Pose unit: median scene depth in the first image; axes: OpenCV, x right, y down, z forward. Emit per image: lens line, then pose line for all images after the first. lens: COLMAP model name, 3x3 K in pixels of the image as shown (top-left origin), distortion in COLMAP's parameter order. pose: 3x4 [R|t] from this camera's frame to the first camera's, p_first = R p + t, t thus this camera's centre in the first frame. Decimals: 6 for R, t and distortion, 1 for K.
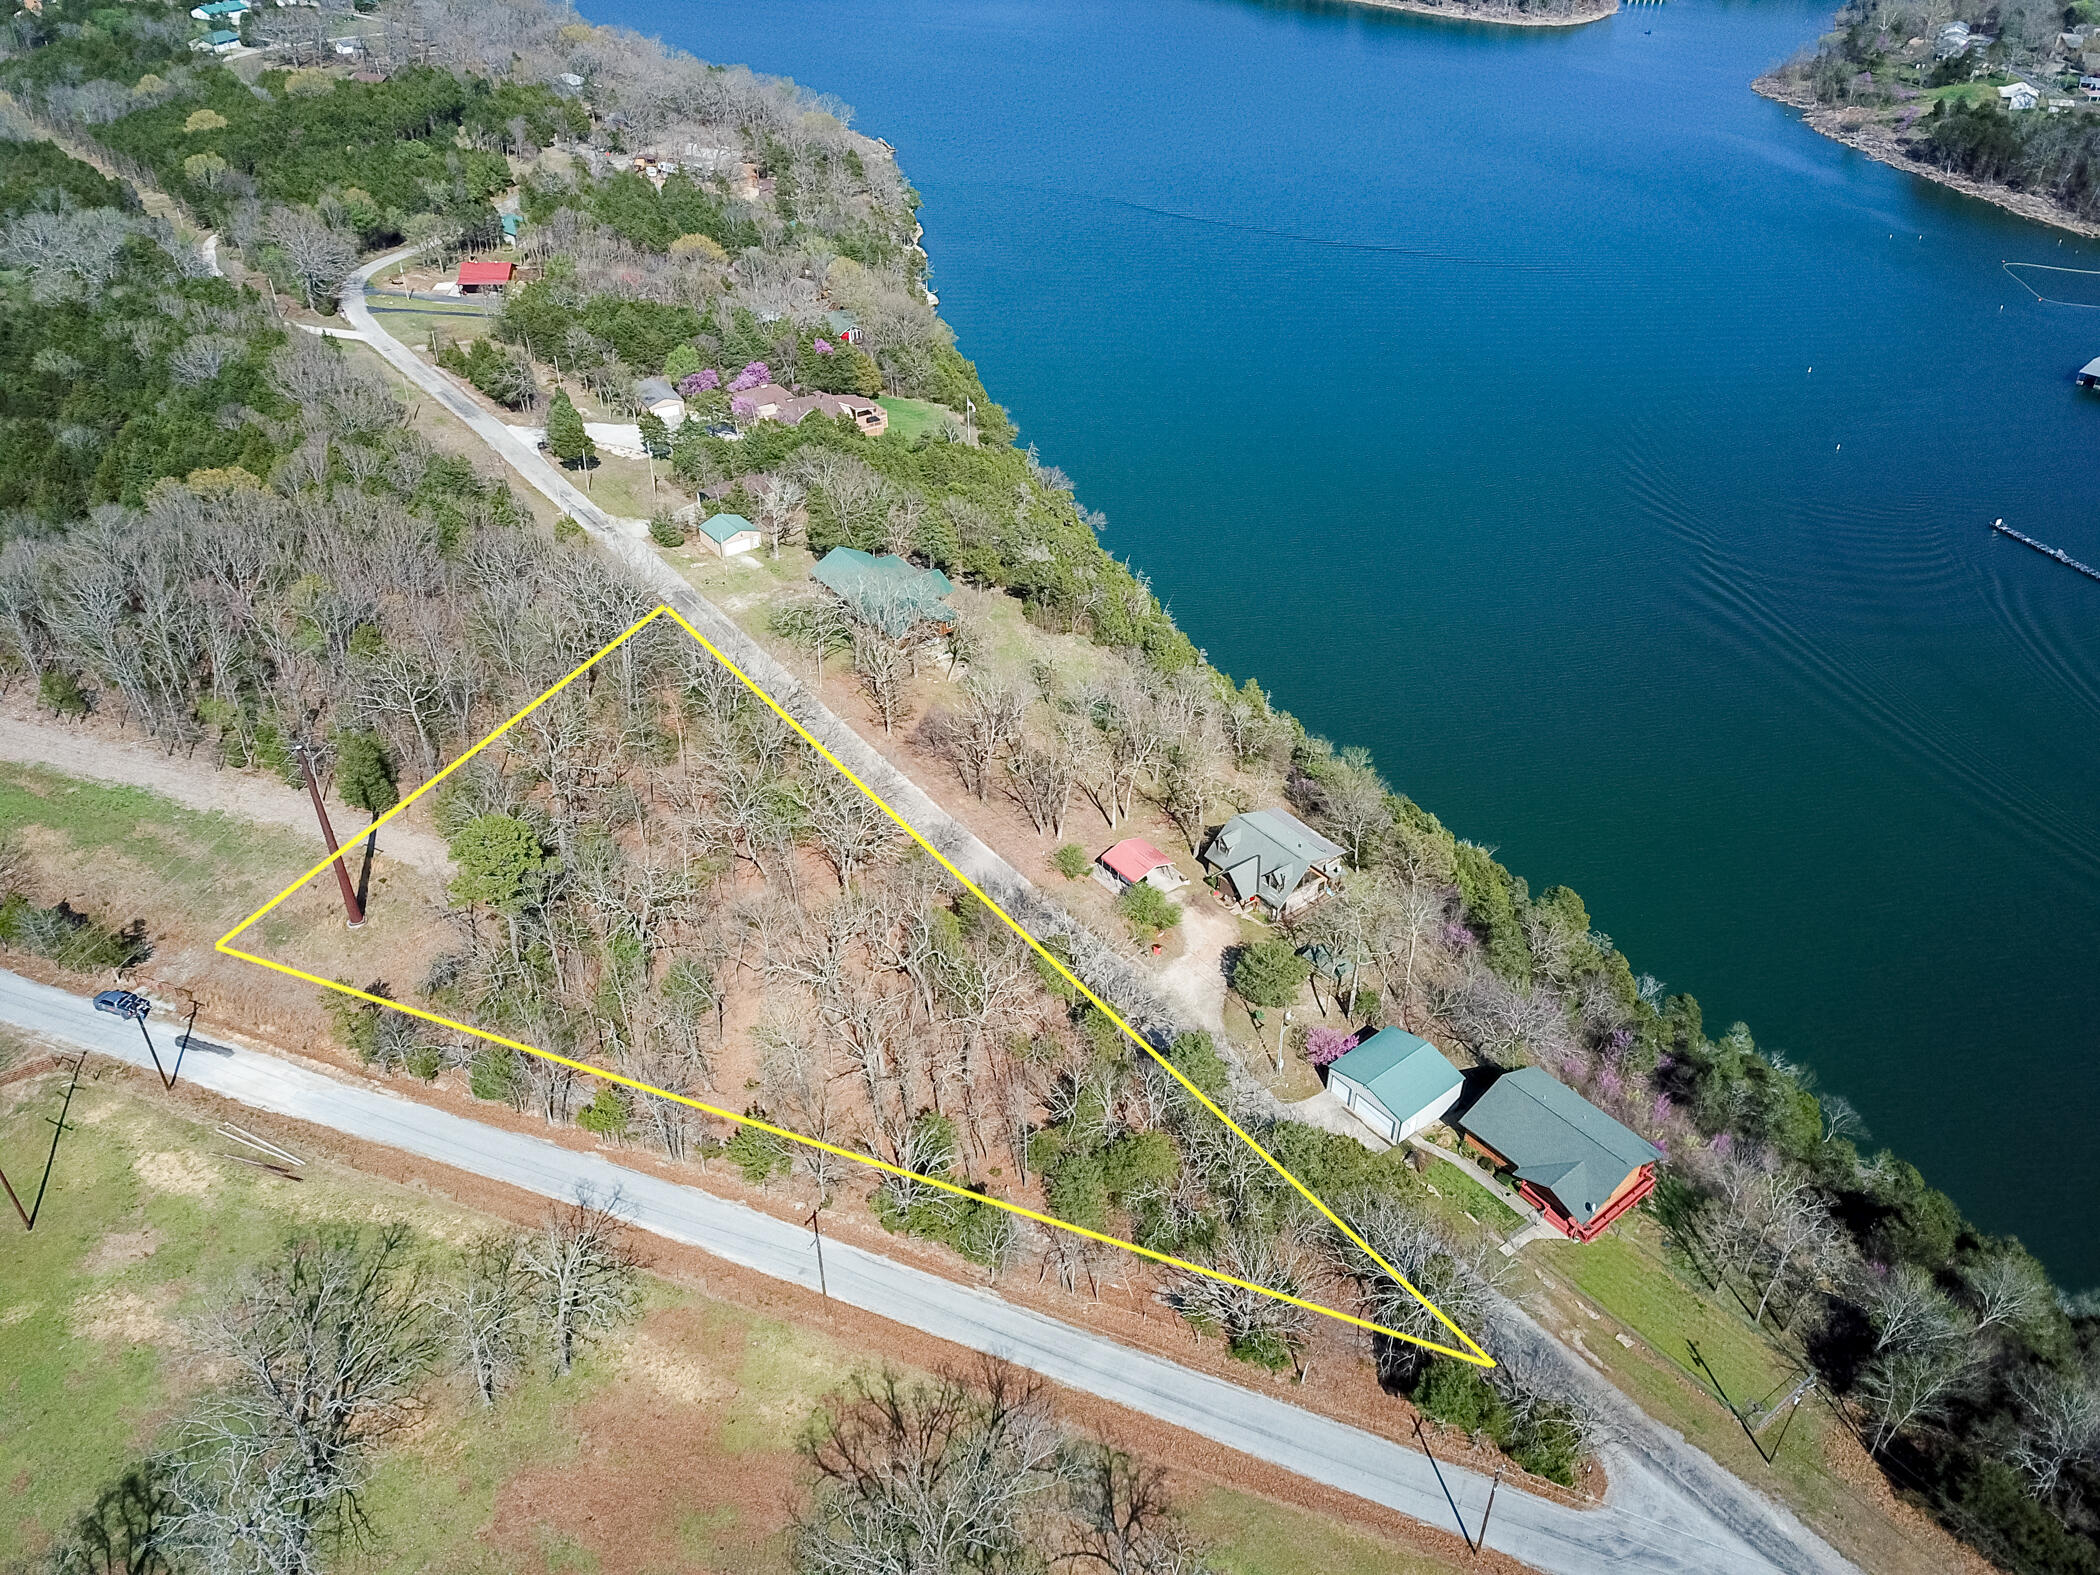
lens RADIAL K [[1596.8, 0, 1055.7], [0, 1596.8, 795.1], [0, 0, 1]] dist [0.012915, 0.003200]
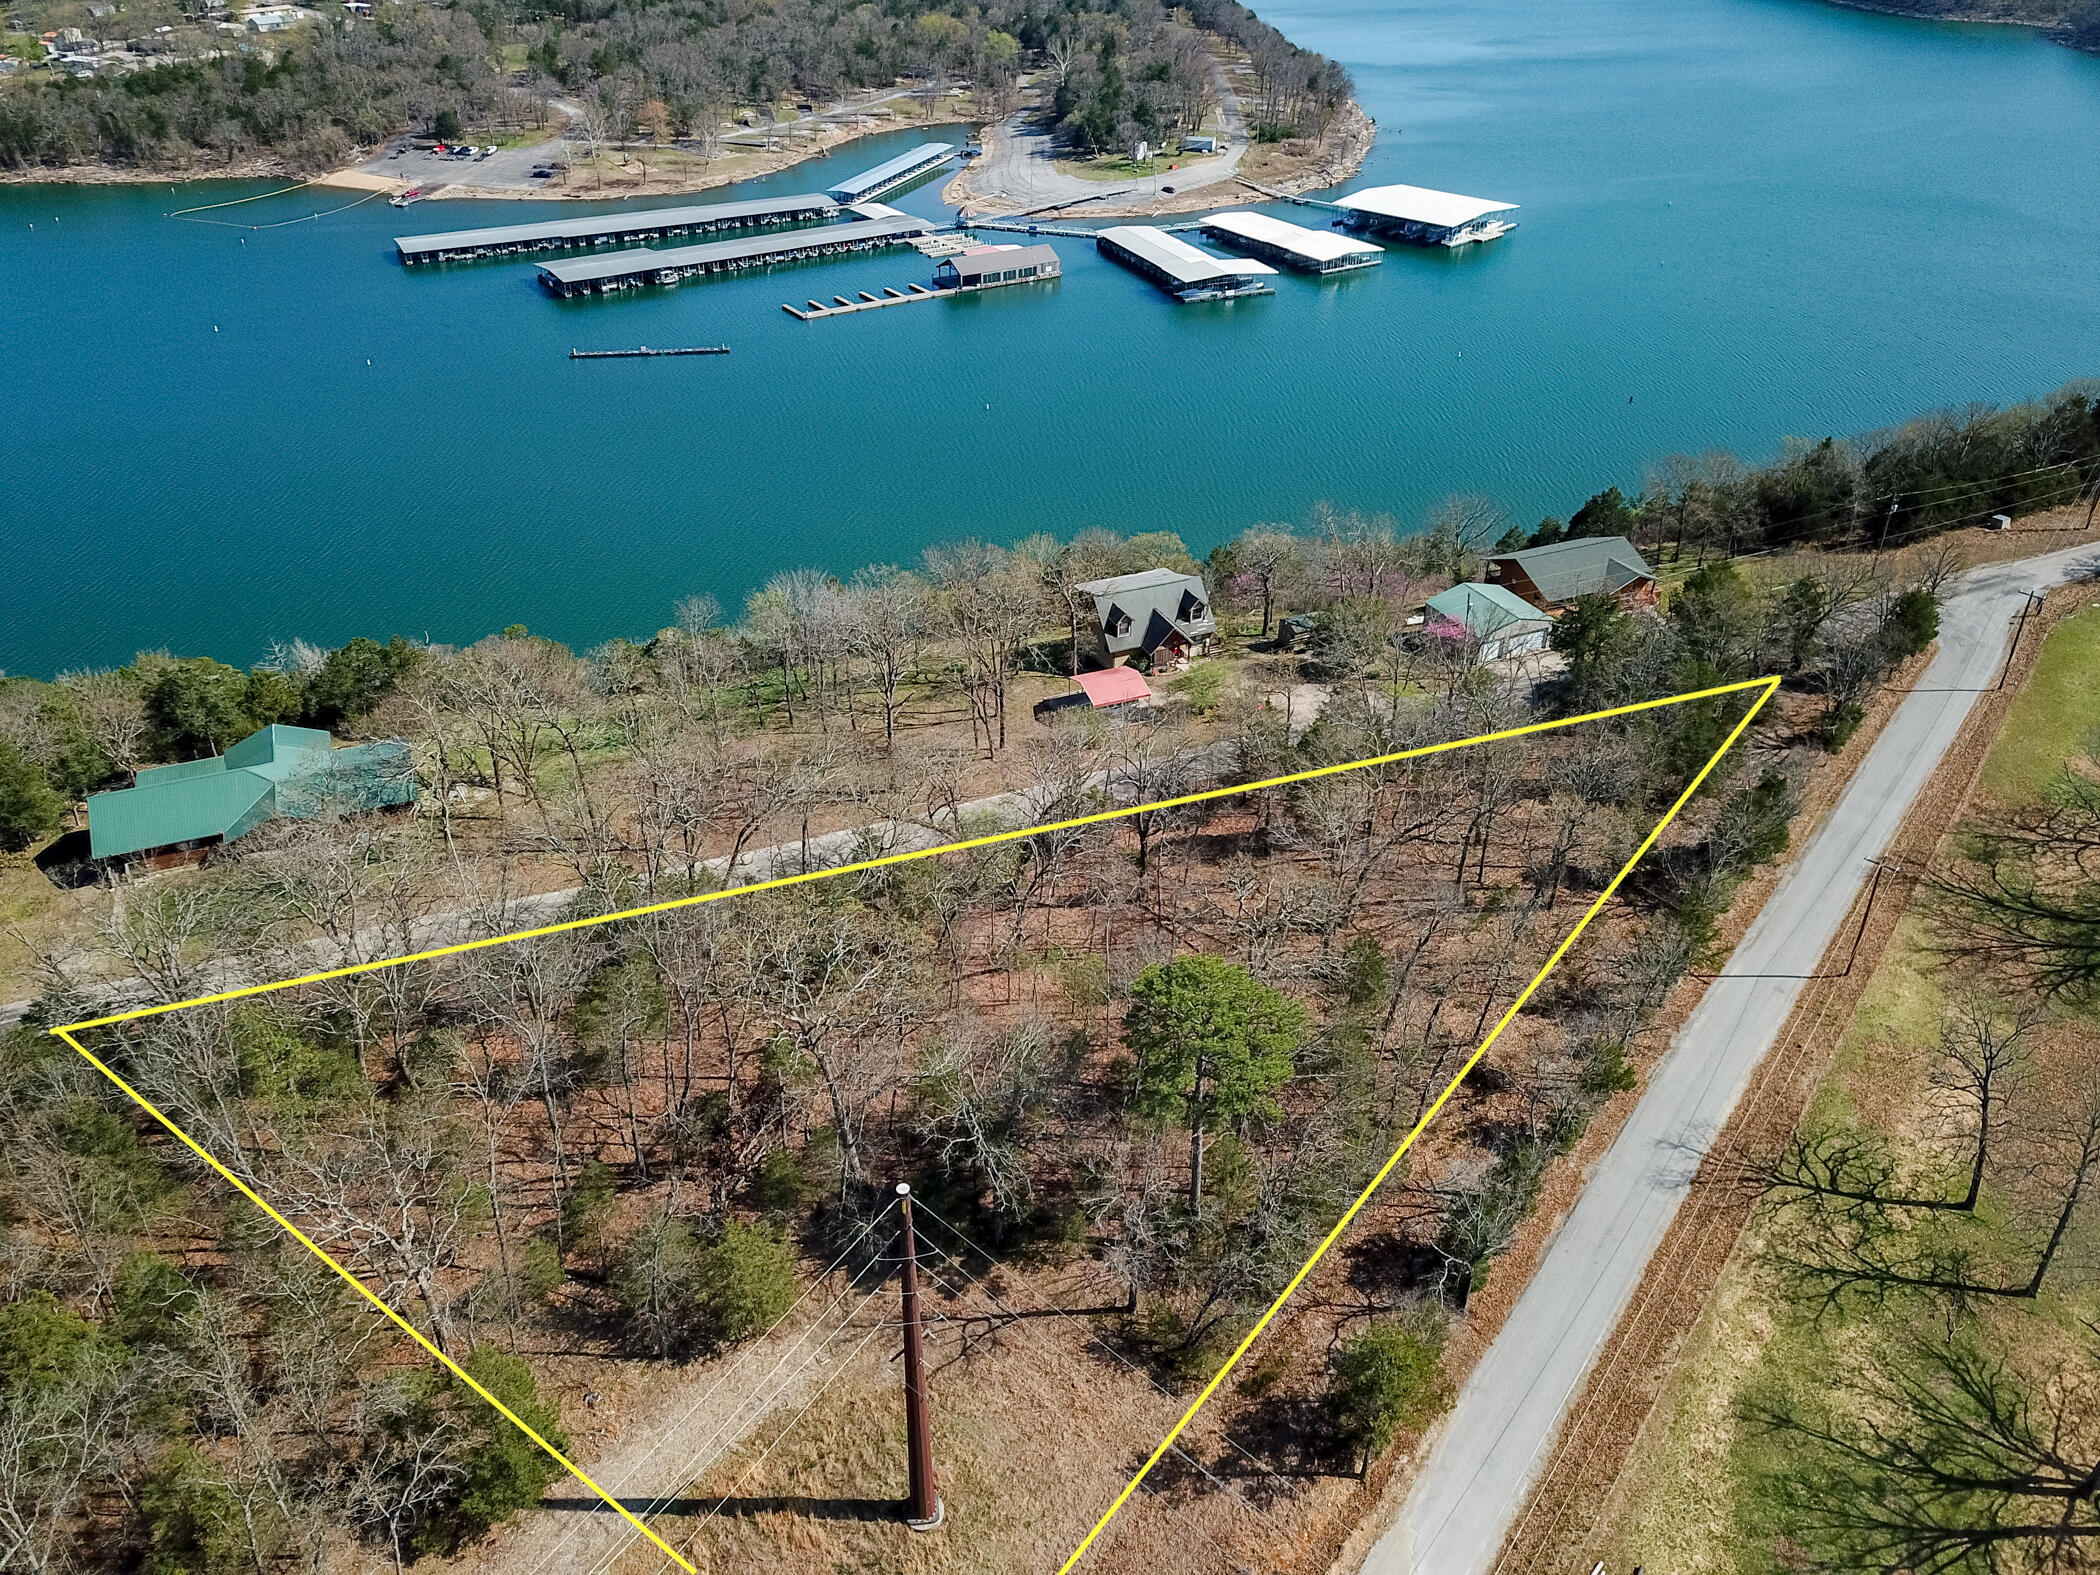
lens RADIAL K [[1600.3, 0, 1054.5], [0, 1600.3, 790.8], [0, 0, 1]] dist [0.016476, 0.002652]
pose [[0.254433, -0.522422, 0.813842, -0.776606], [0.561013, 0.765200, 0.315807, -0.229604], [-0.787736, 0.376225, 0.487777, 0.743456]]
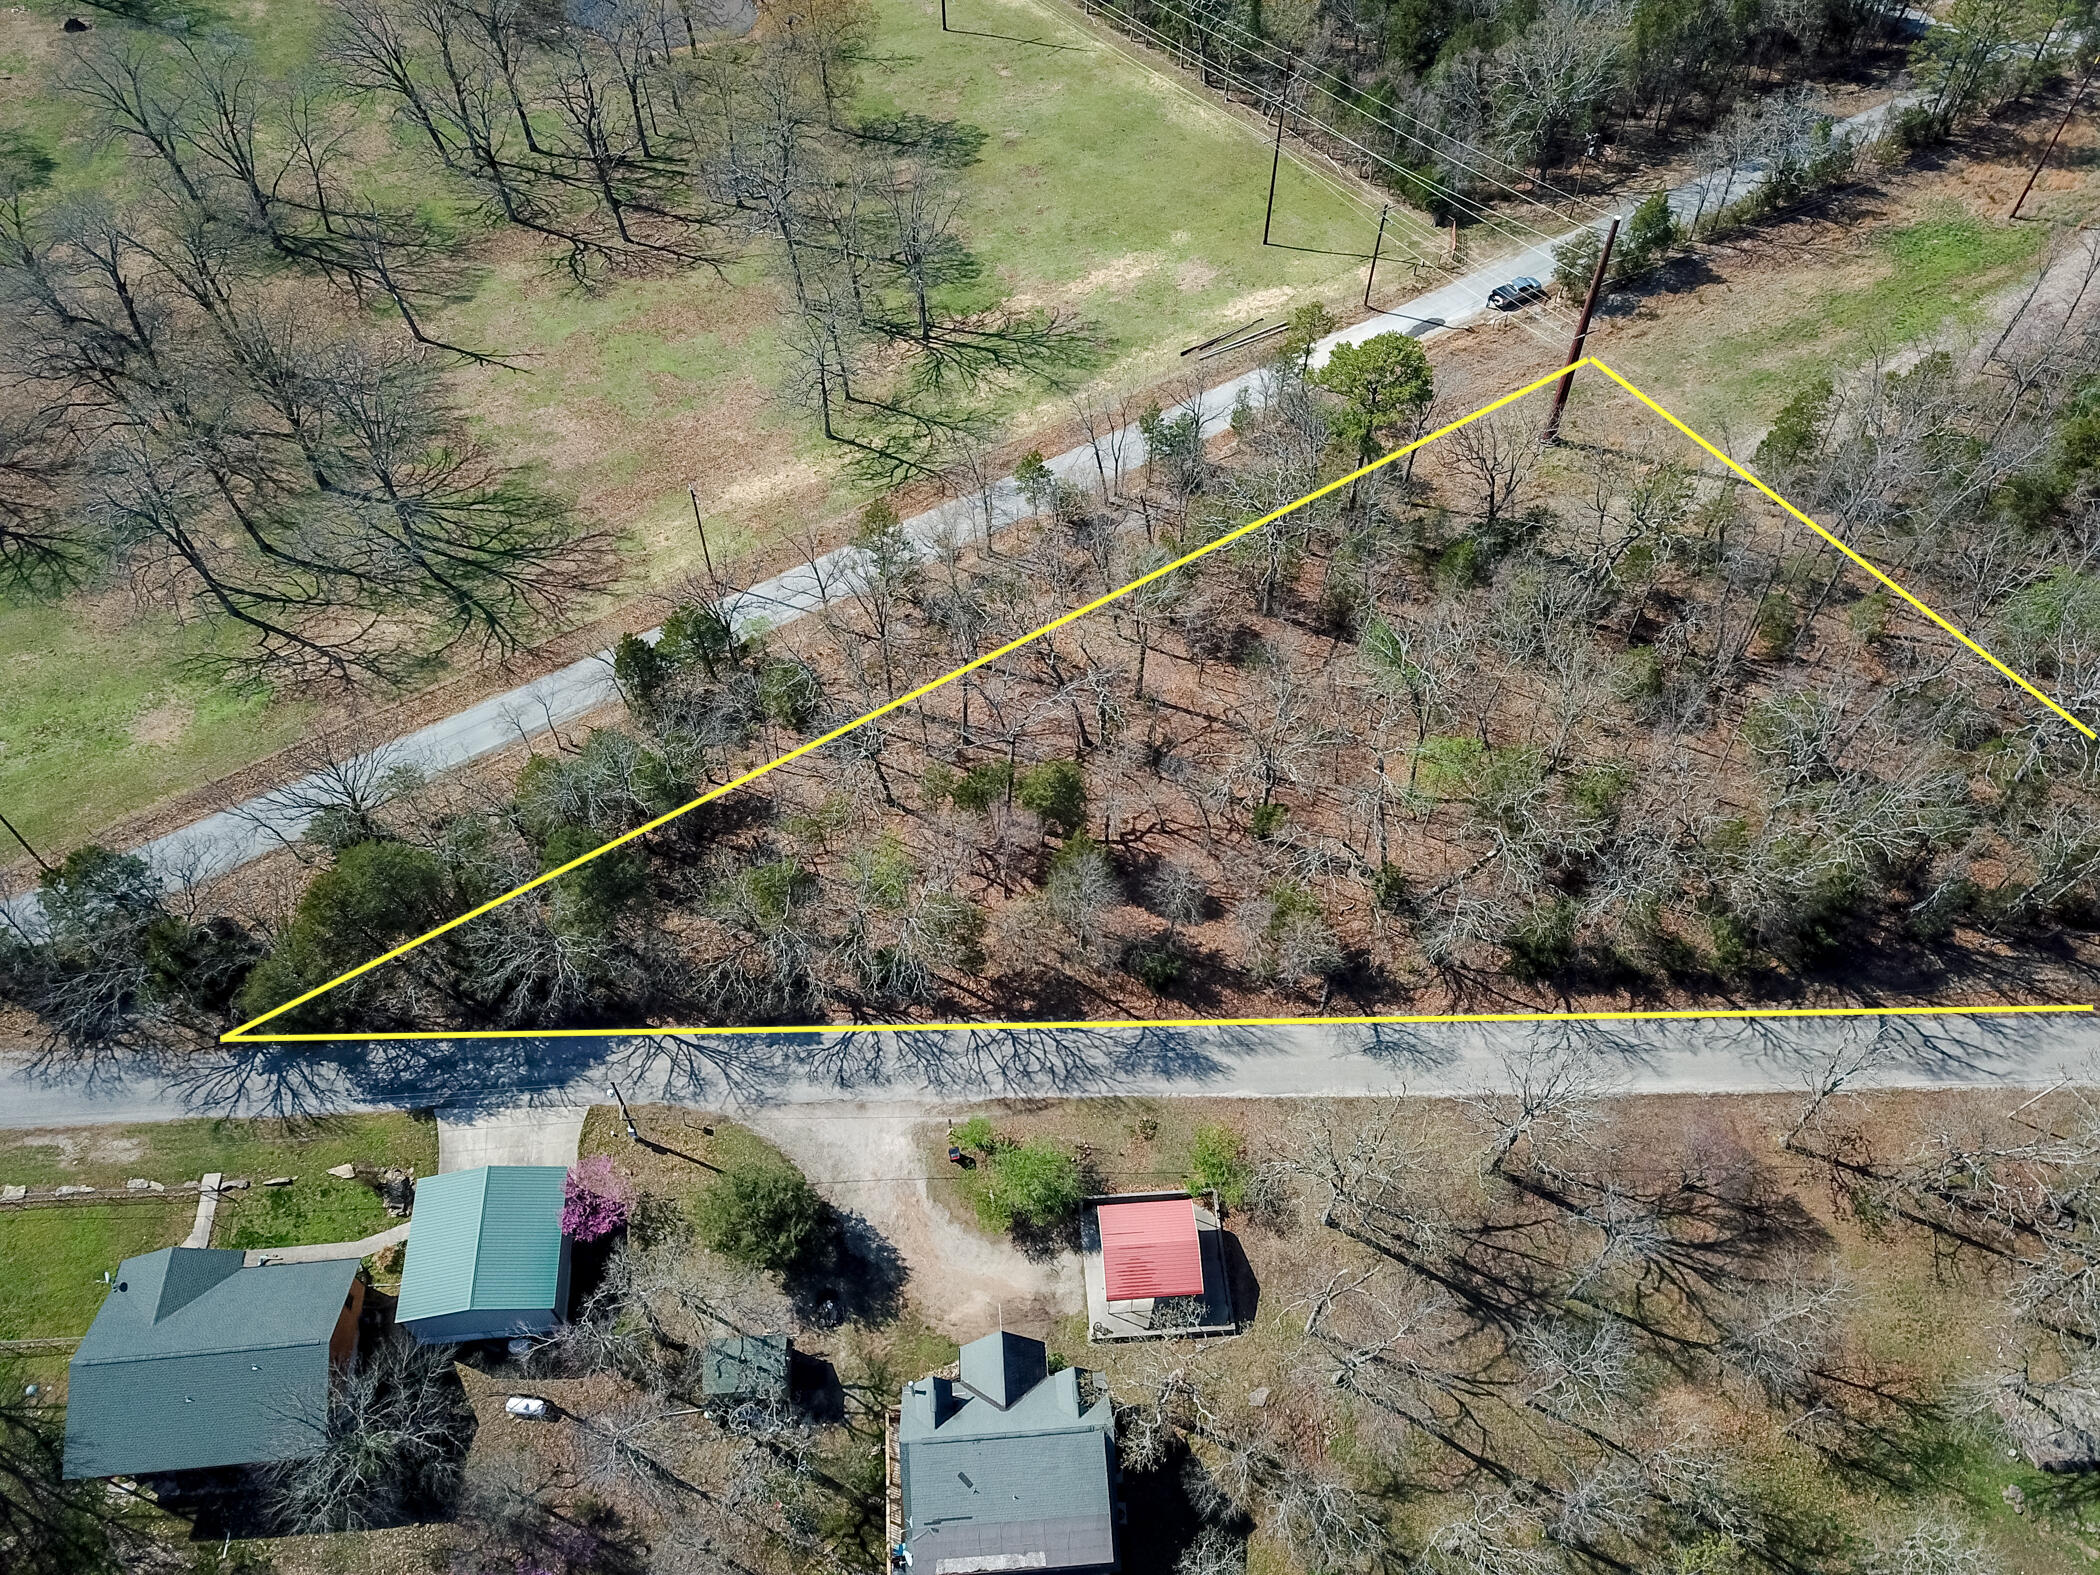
lens RADIAL K [[1596.8, 0, 1055.7], [0, 1596.8, 795.1], [0, 0, 1]] dist [0.012915, 0.003200]
pose [[-0.556596, 0.662927, -0.500729, 0.285325], [-0.492233, 0.222388, 0.841576, -0.515718], [0.669260, 0.714893, 0.202534, 0.880891]]
